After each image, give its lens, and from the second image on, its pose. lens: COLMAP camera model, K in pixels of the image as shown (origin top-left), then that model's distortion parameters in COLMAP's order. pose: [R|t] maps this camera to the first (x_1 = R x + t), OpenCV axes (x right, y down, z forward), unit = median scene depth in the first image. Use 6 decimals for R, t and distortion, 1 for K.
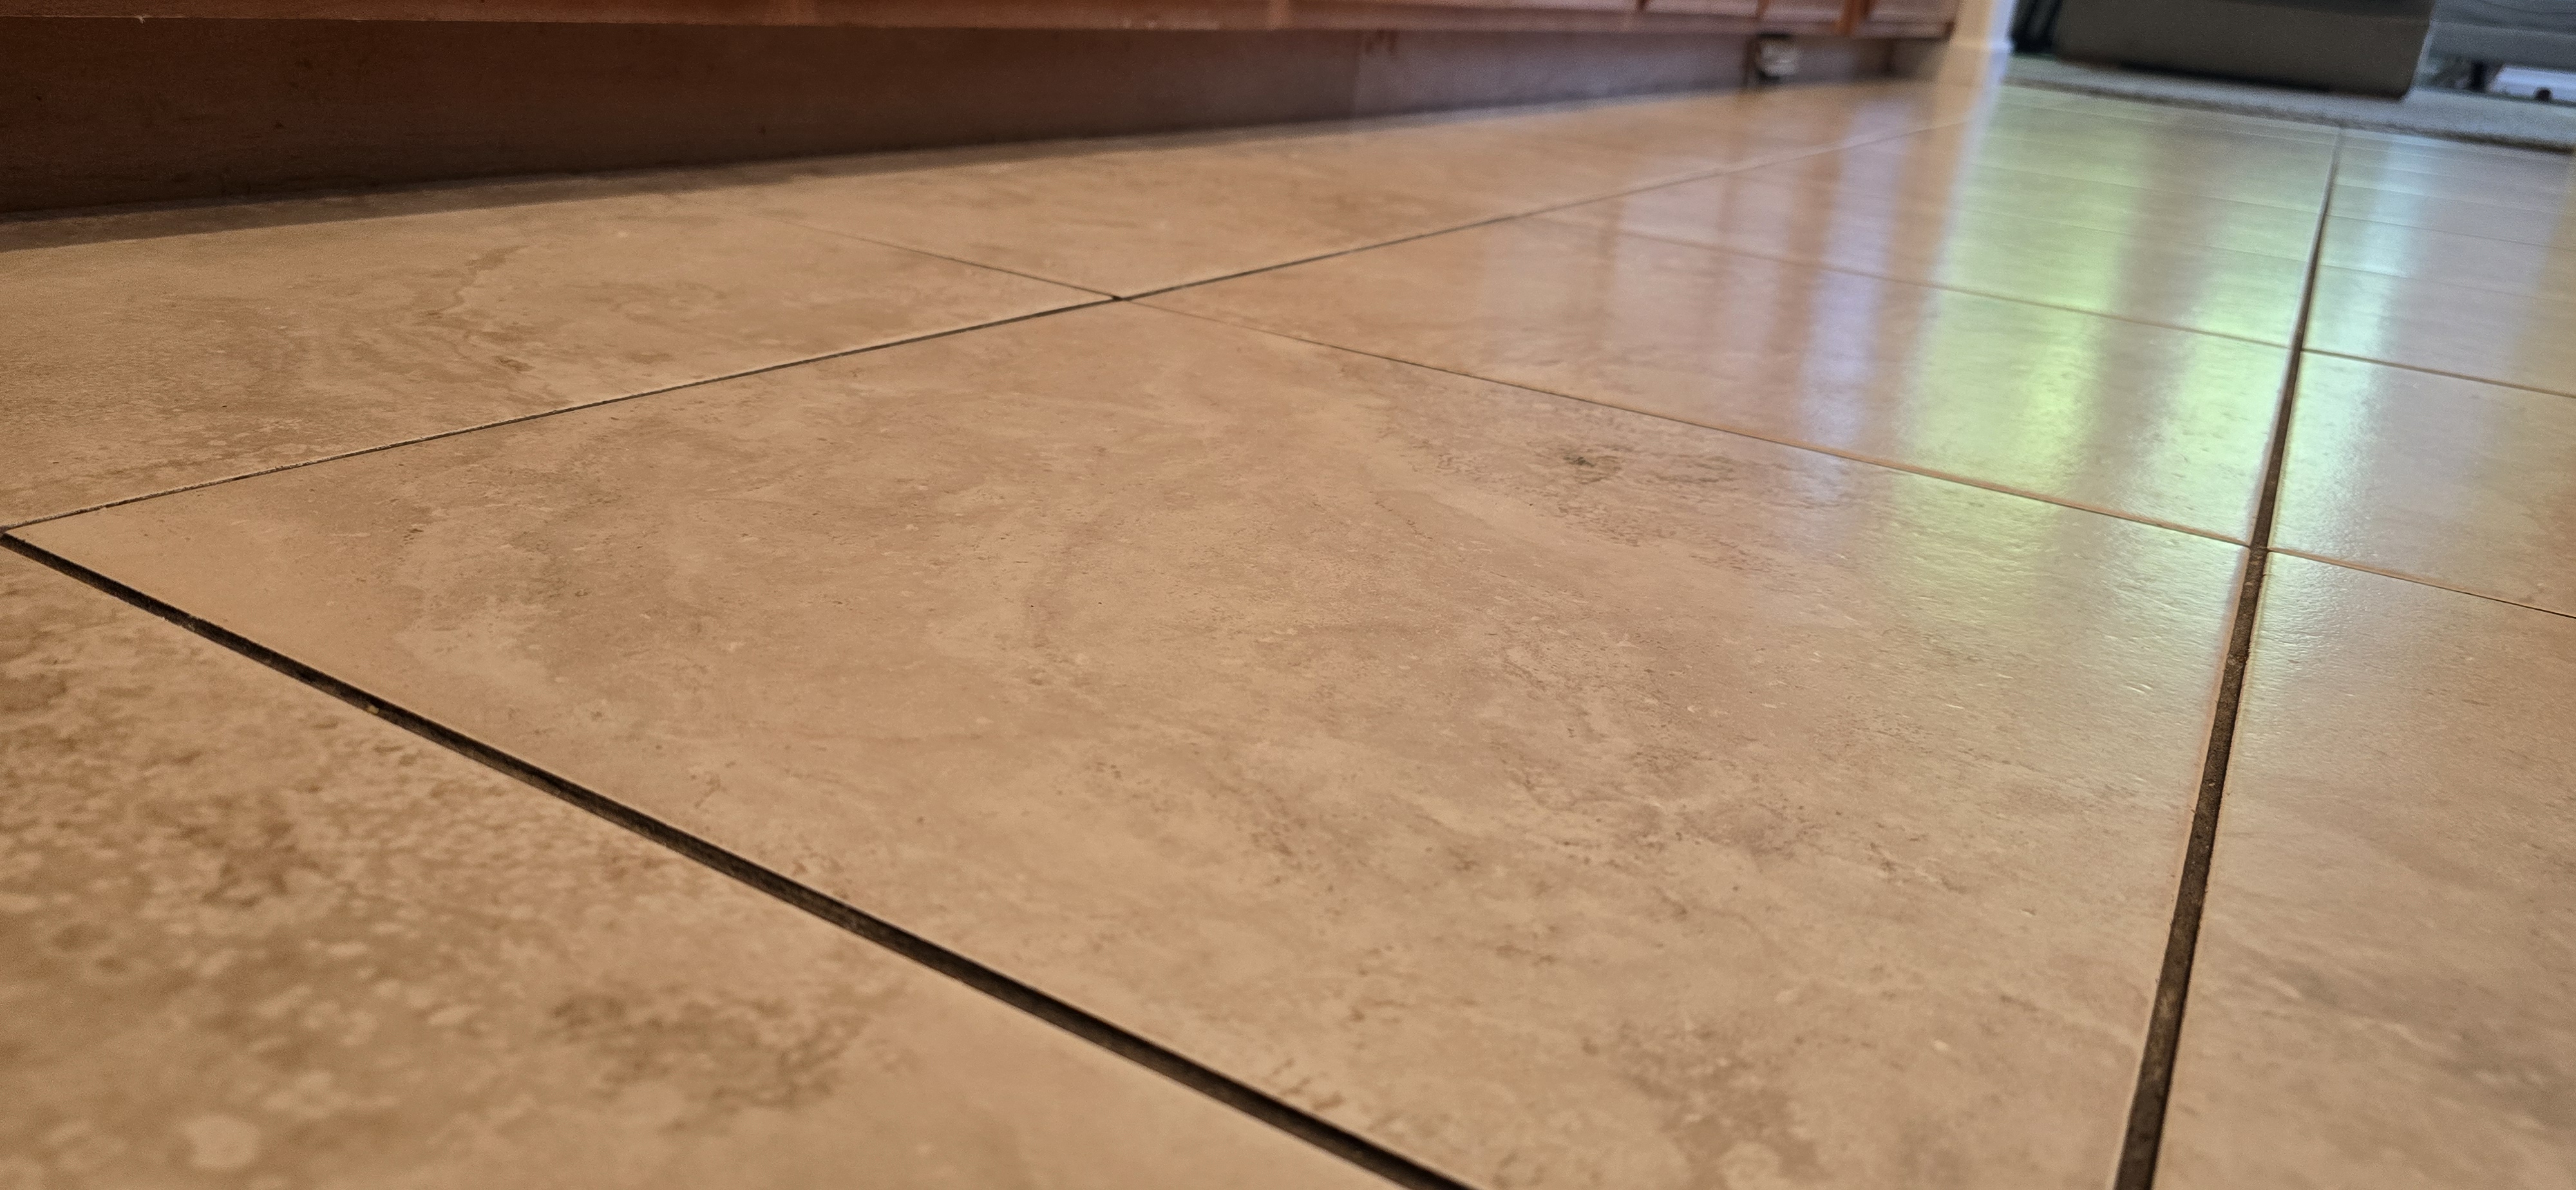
lens RADIAL K [[1760.9, 0, 1302.6], [0, 1760.9, 611.8], [0, 0, 1]] dist [0.054679, -0.055171]
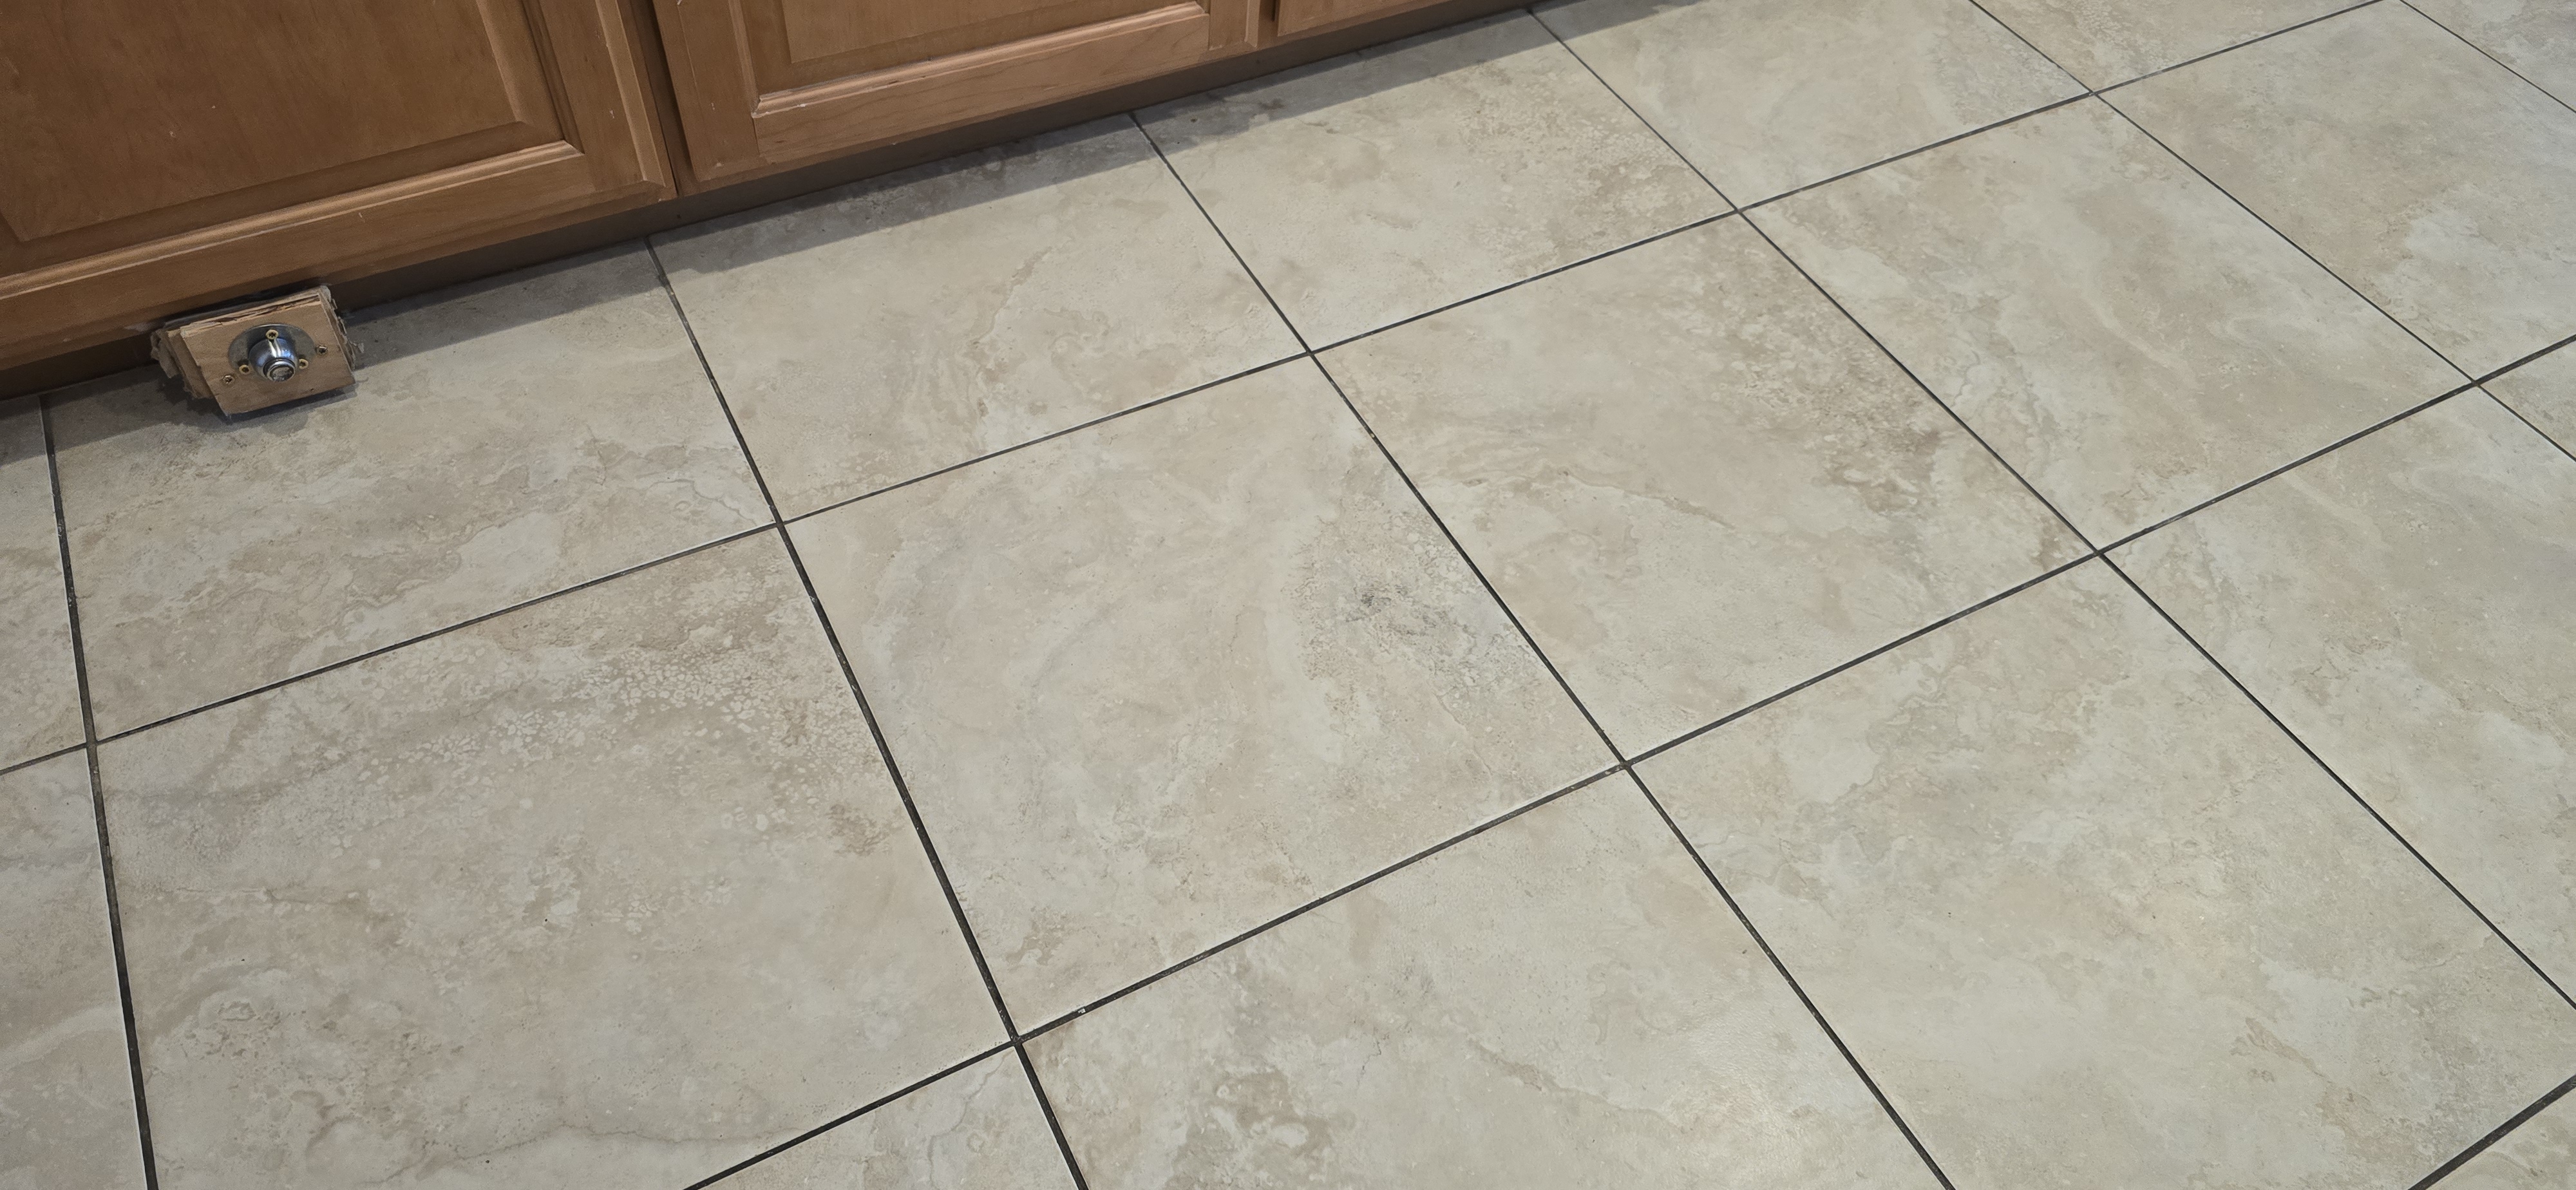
lens RADIAL K [[1760.9, 0, 1316.1], [0, 1760.9, 571.6], [0, 0, 1]] dist [0.054679, -0.055171]
pose [[0.855246, 0.376564, -0.356025, 1.359458], [-0.178721, 0.859189, 0.479429, -1.805963], [0.486429, -0.346401, 0.802118, -1.215634]]
